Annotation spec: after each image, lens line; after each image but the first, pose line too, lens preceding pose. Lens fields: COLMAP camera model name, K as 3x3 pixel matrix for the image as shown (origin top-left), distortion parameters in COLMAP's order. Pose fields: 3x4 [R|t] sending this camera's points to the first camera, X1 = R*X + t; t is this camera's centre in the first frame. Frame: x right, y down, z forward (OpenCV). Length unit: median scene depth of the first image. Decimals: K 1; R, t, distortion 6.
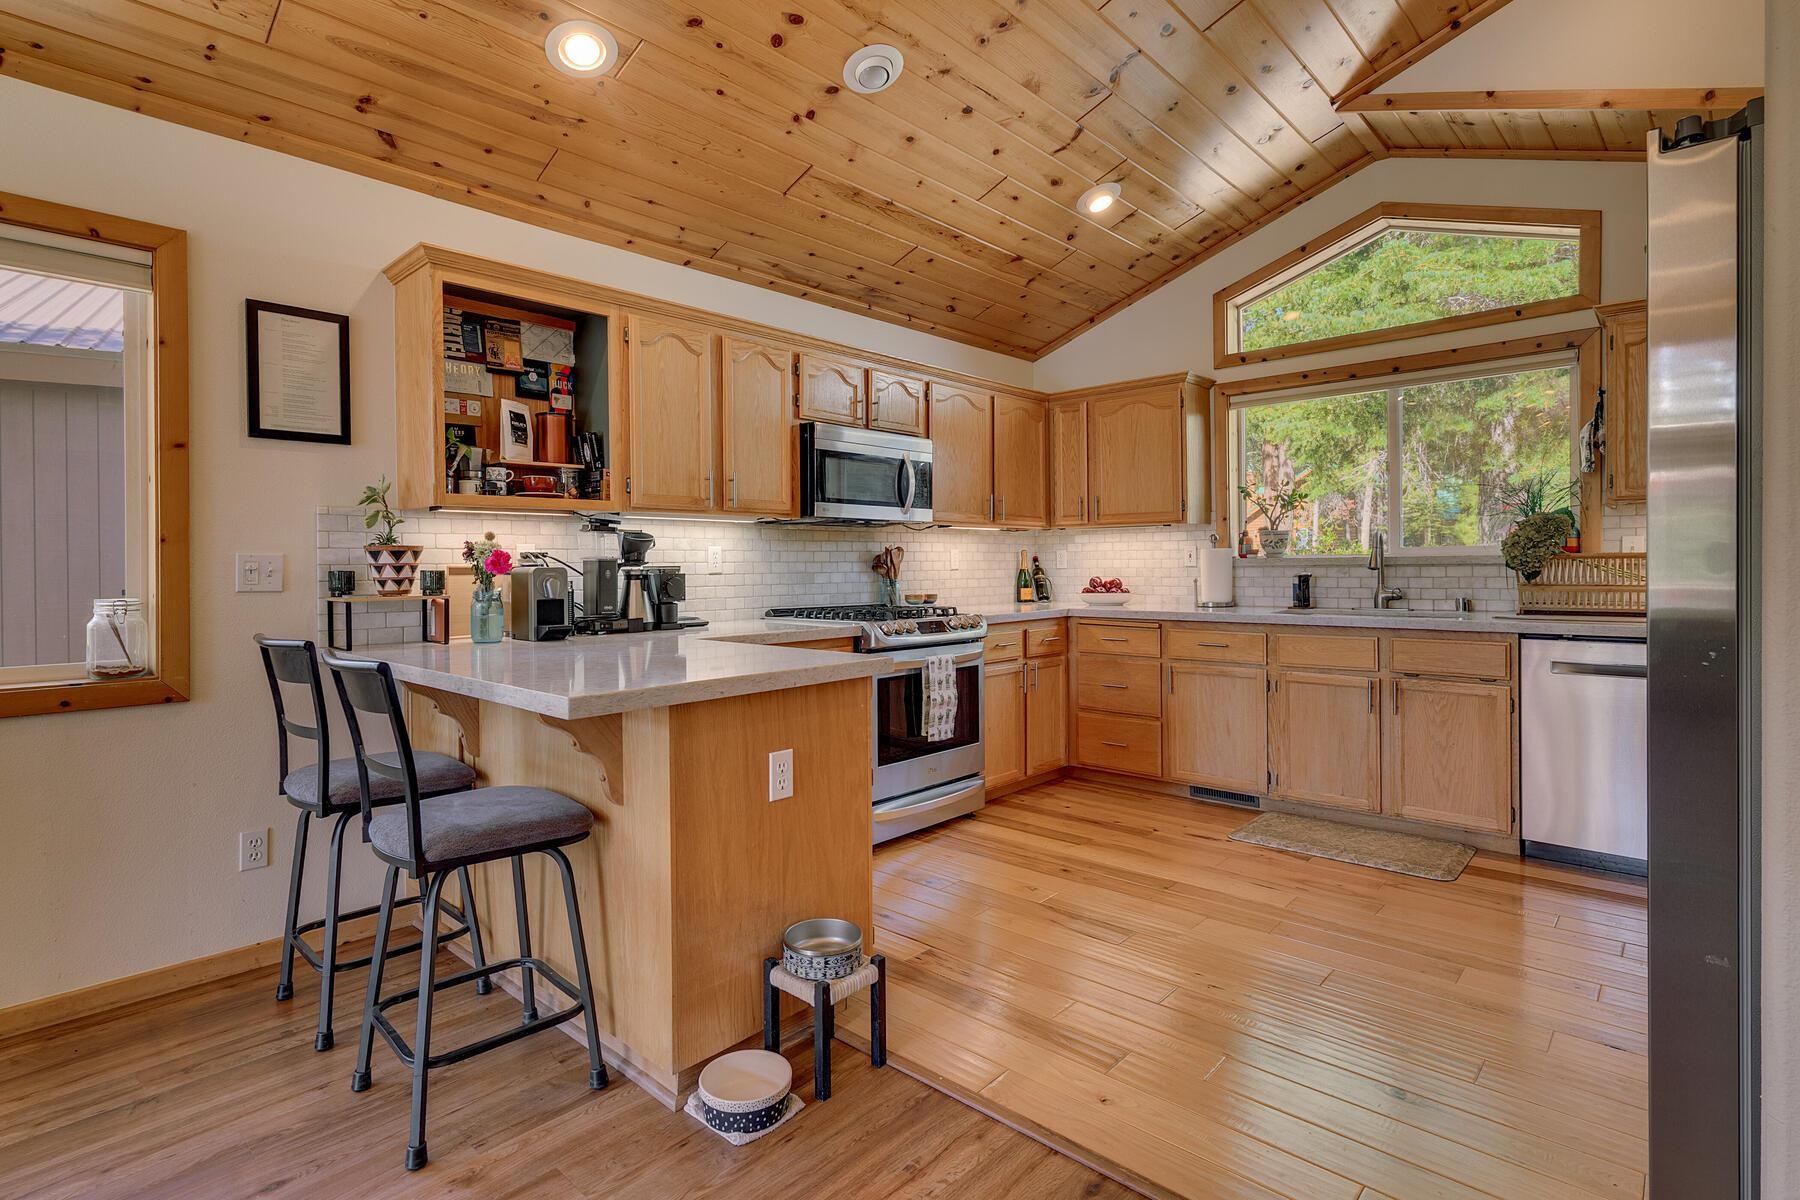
lens RADIAL K [[881.0, 0, 900.6], [0, 881.0, 582.8], [0, 0, 1]] dist [-0.004927, 0.000701]
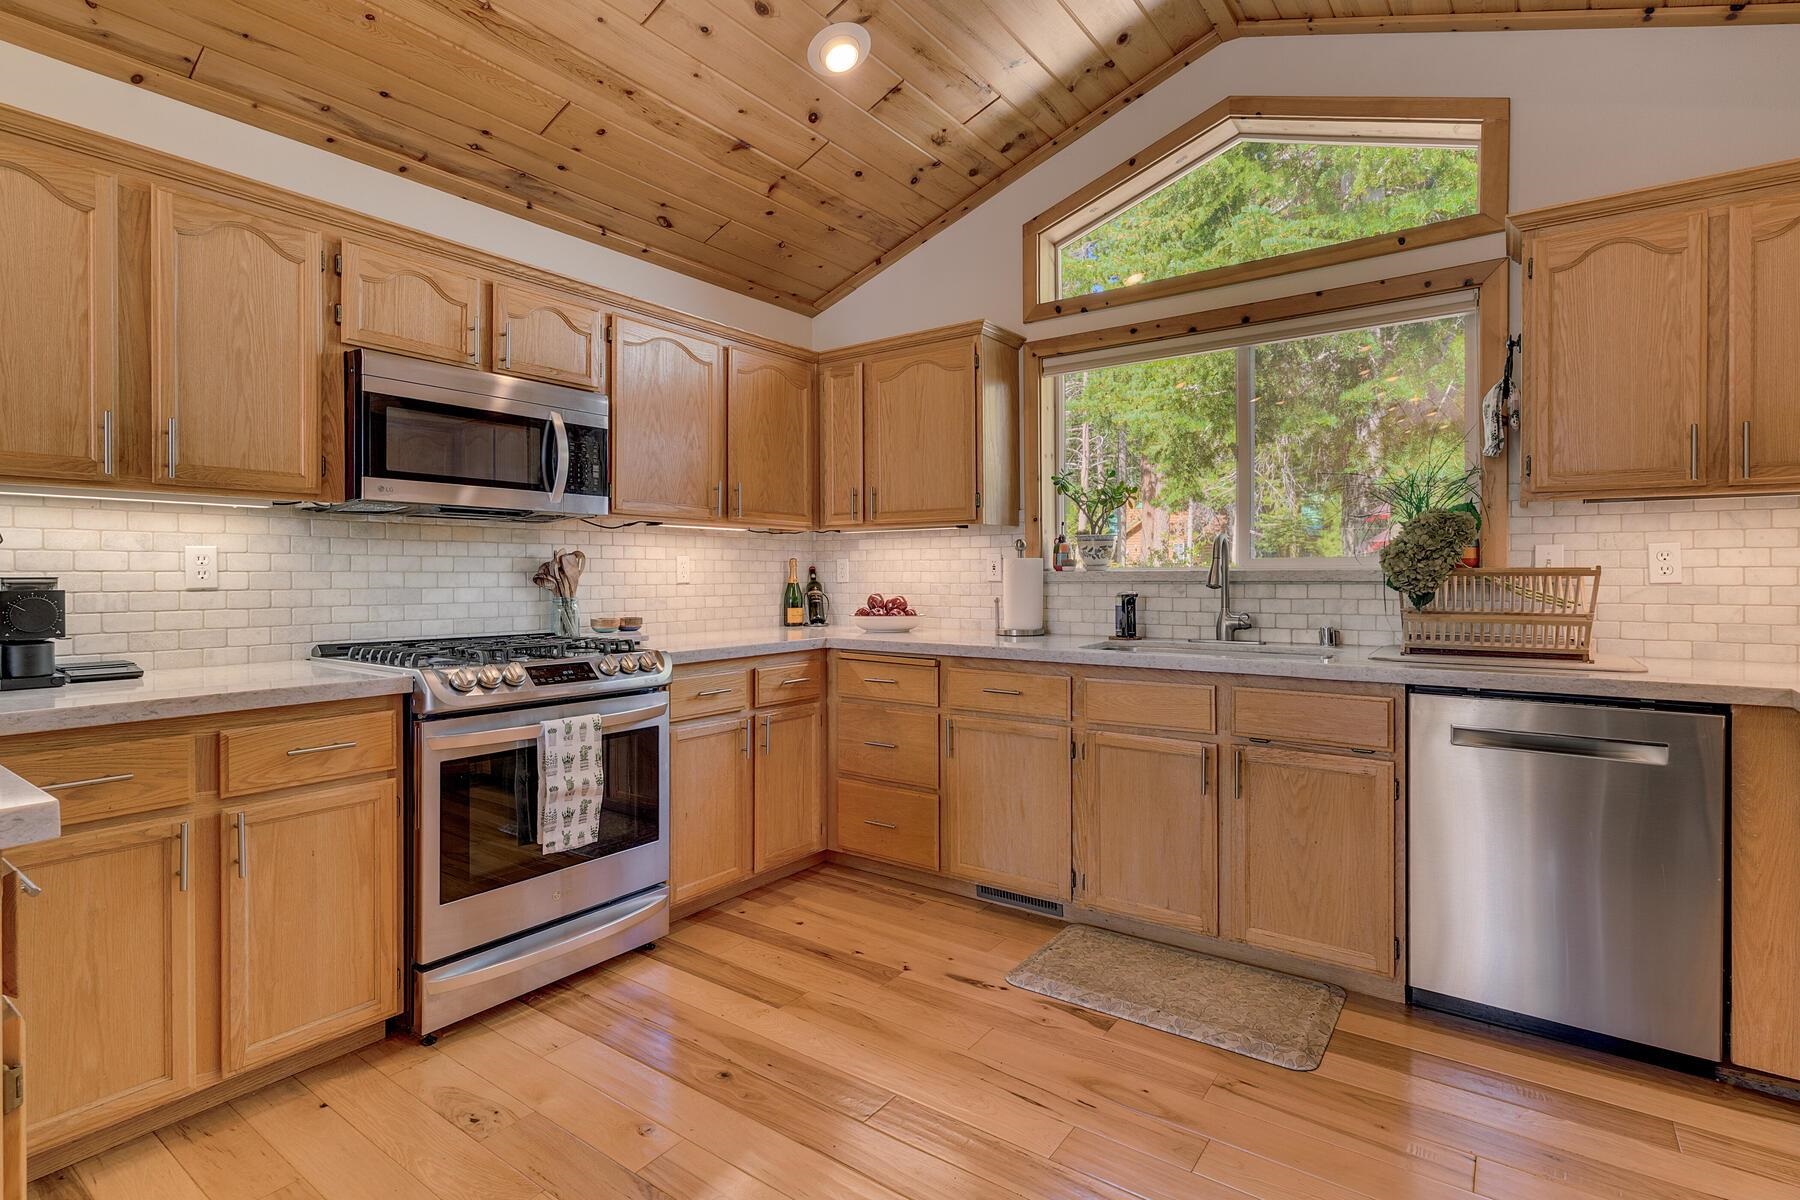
lens RADIAL K [[881.0, 0, 898.7], [0, 881.0, 593.6], [0, 0, 1]] dist [-0.004927, 0.000701]
pose [[0.992922, 0.004823, 0.118672, 0.192636], [-0.004843, 0.999988, -0.000119, -0.009188], [-0.118671, -0.000456, 0.992933, 0.308362]]
